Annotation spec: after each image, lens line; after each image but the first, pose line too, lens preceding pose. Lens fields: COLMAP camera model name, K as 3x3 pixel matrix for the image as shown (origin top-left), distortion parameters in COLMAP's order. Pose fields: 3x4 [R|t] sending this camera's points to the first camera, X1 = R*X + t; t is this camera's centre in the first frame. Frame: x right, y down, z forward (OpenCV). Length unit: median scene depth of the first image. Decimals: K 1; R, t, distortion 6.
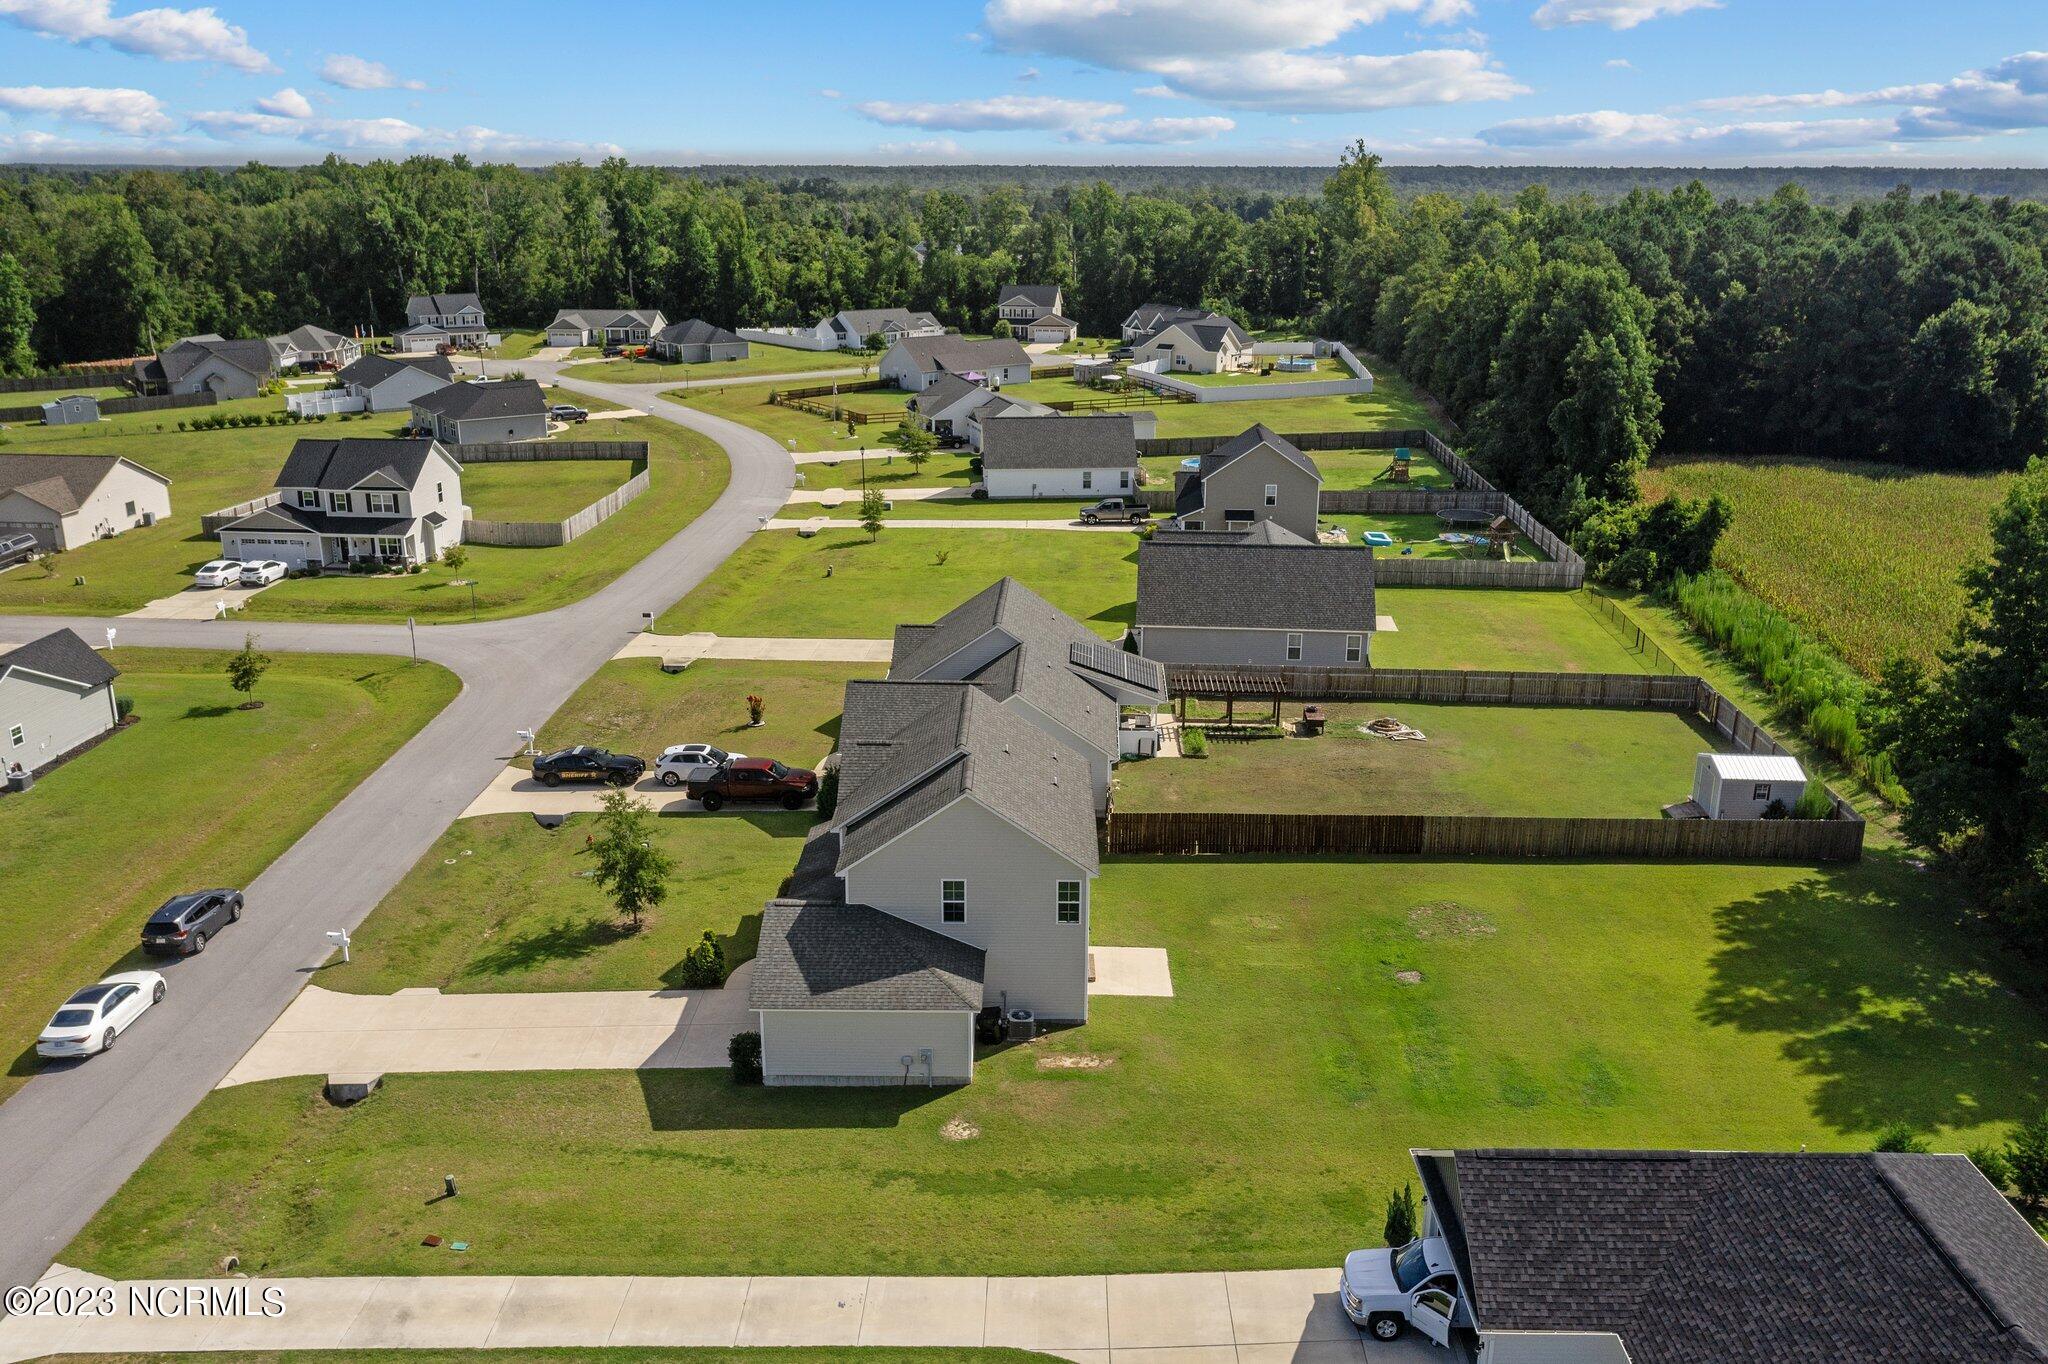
lens RADIAL K [[1629.5, 0, 1019.7], [0, 1629.5, 694.3], [0, 0, 1]] dist [-0.001416, -0.010081]
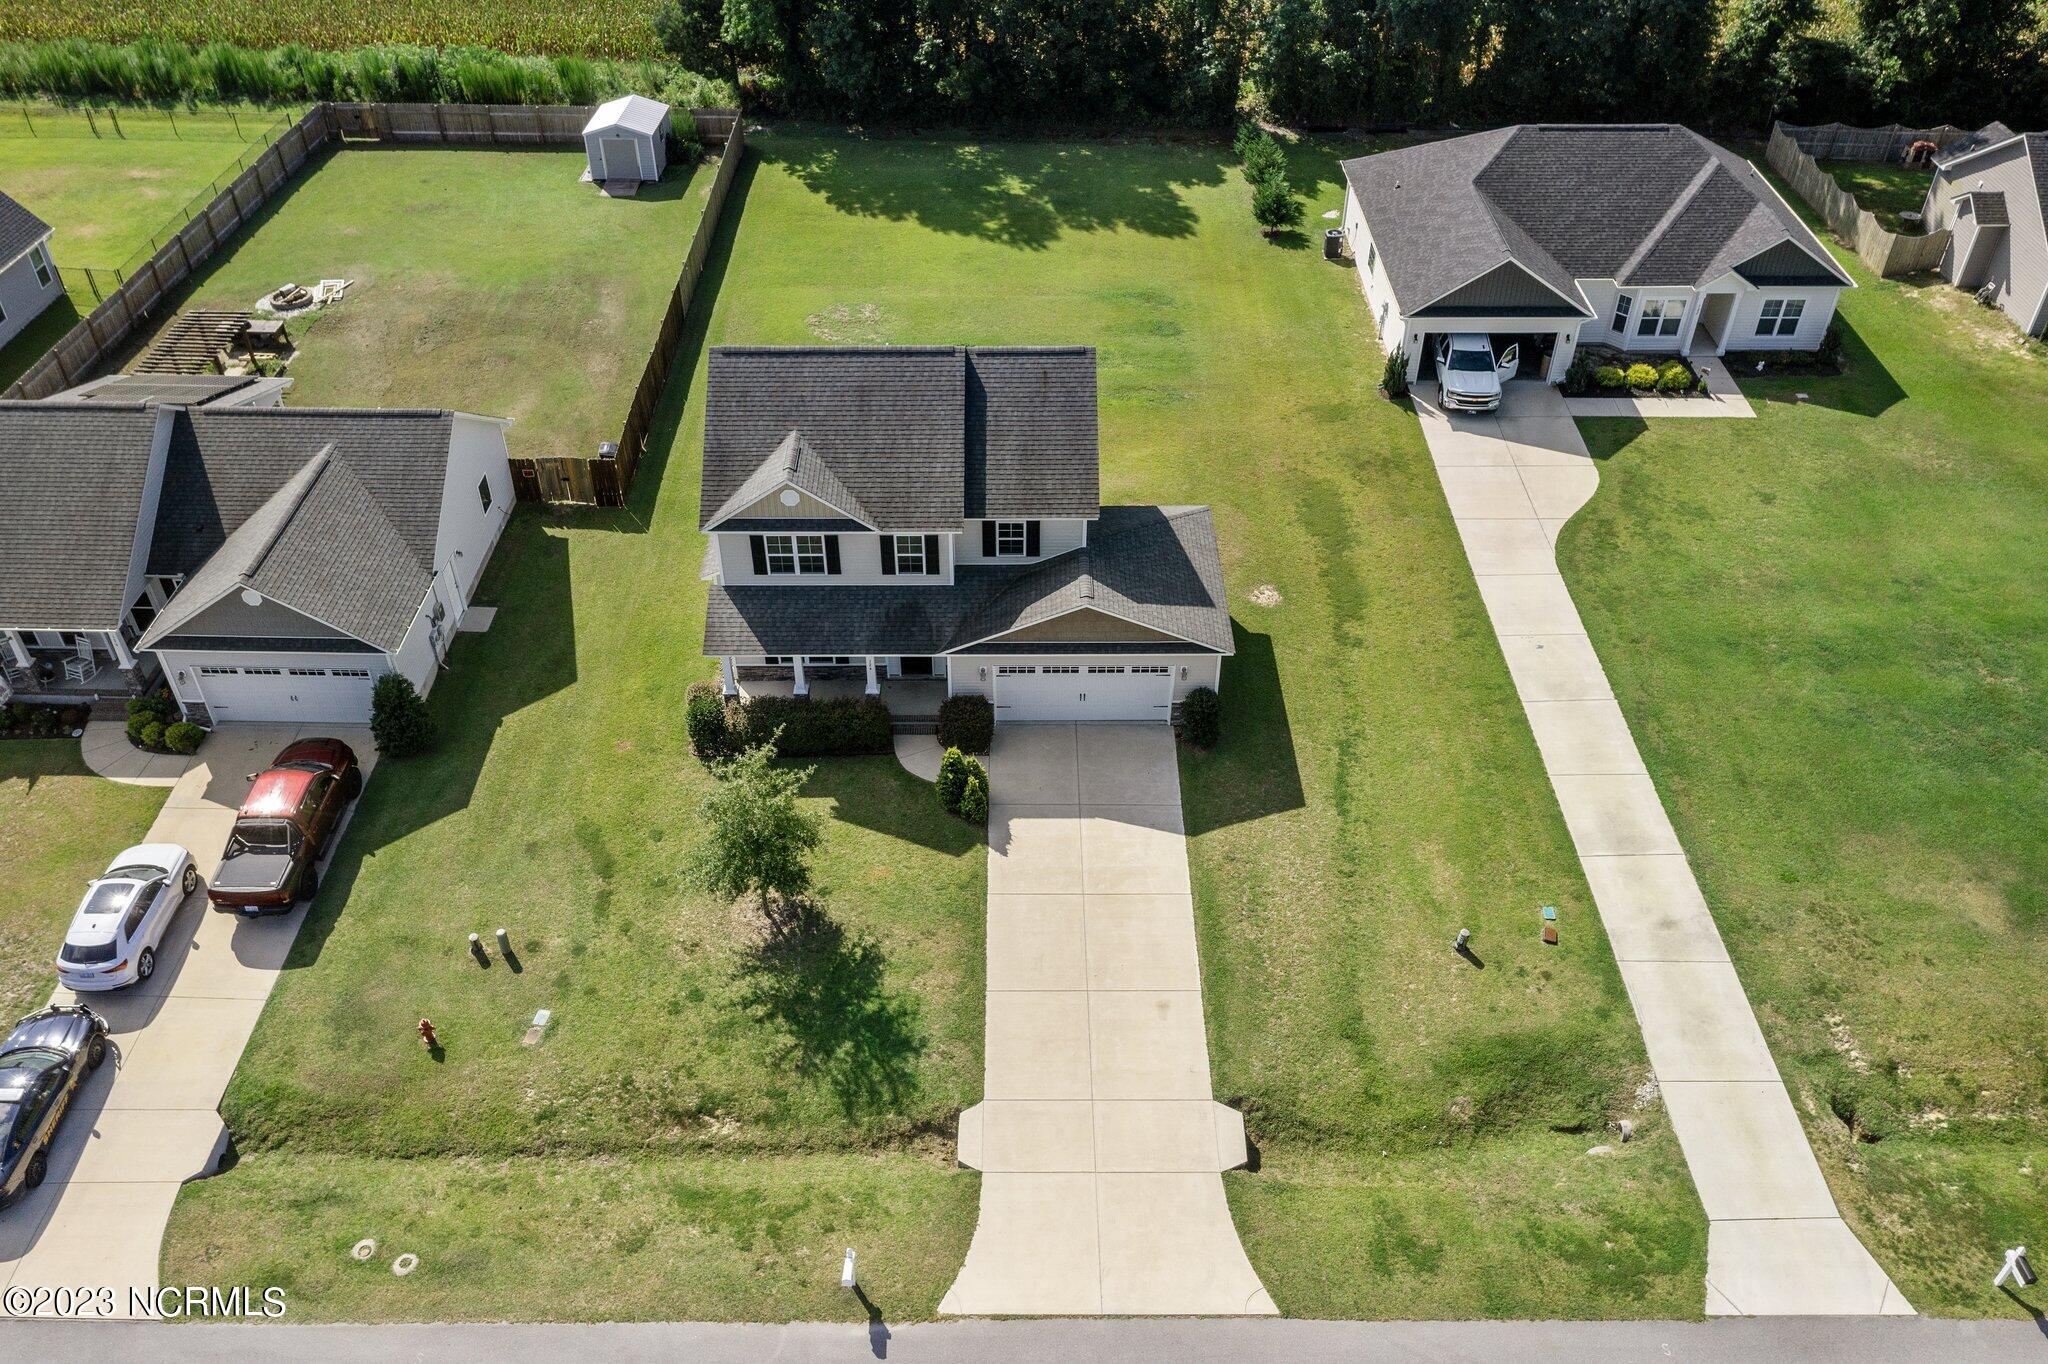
lens RADIAL K [[1632.2, 0, 1029.4], [0, 1632.2, 682.4], [0, 0, 1]] dist [-0.010411, 0.009931]
pose [[-0.021549, -0.641005, 0.767234, -0.627323], [0.302932, 0.727150, 0.616024, -0.275484], [-0.952768, 0.245695, 0.178512, 0.698412]]
